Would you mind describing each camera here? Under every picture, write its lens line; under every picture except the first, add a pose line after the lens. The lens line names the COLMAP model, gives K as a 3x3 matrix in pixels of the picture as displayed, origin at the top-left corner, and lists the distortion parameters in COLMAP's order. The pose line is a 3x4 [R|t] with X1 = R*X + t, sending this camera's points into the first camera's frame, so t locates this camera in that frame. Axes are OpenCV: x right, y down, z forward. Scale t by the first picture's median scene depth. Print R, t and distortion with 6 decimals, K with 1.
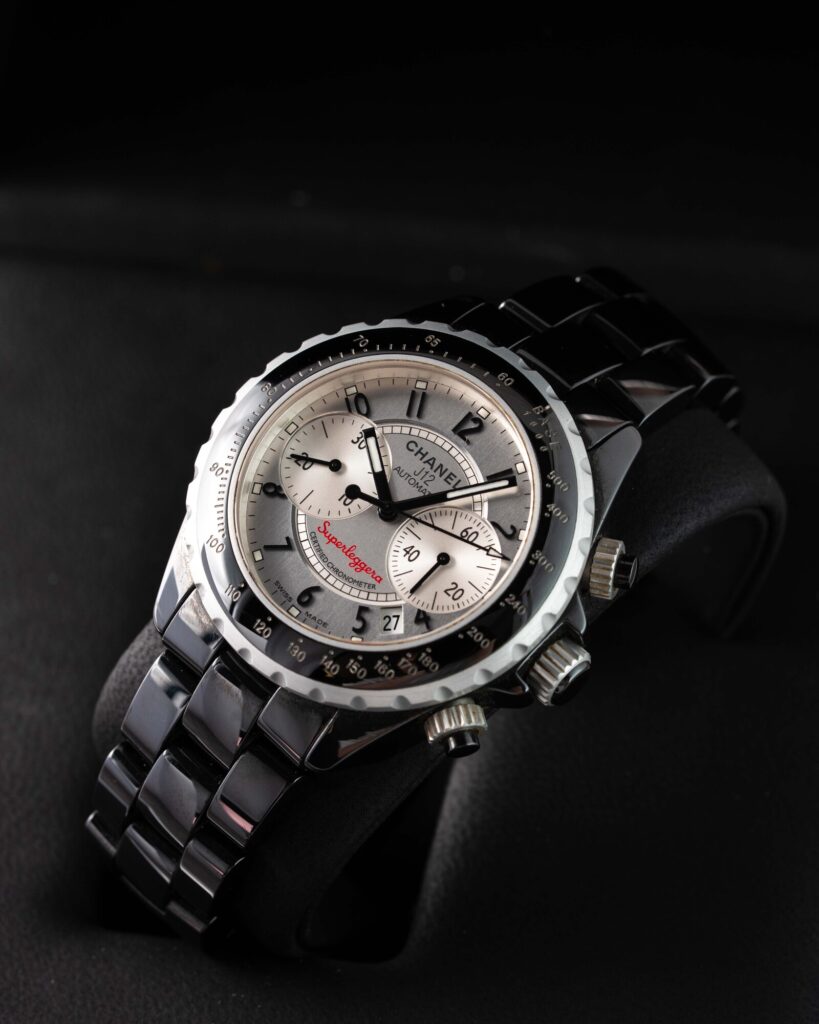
lens RADIAL K [[4492.5, 0, 407.4], [0, 4492.5, 511.9], [0, 0, 1]] dist [0.060886, 0.000000]
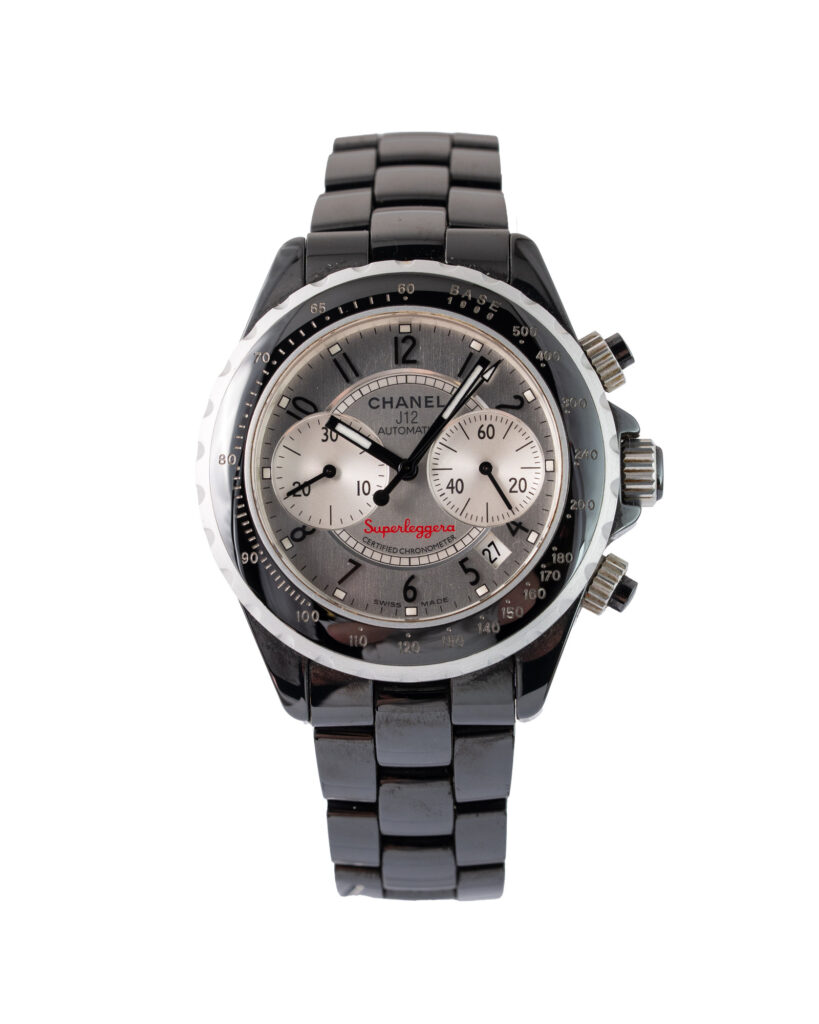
lens RADIAL K [[4492.5, 0, 410.6], [0, 4492.5, 512.2], [0, 0, 1]] dist [0.060886, 0.000000]
pose [[0.705614, -0.678901, 0.202987, -0.208276], [0.635096, 0.732965, 0.243751, -0.231033], [-0.314265, -0.043078, 0.948357, 0.075581]]
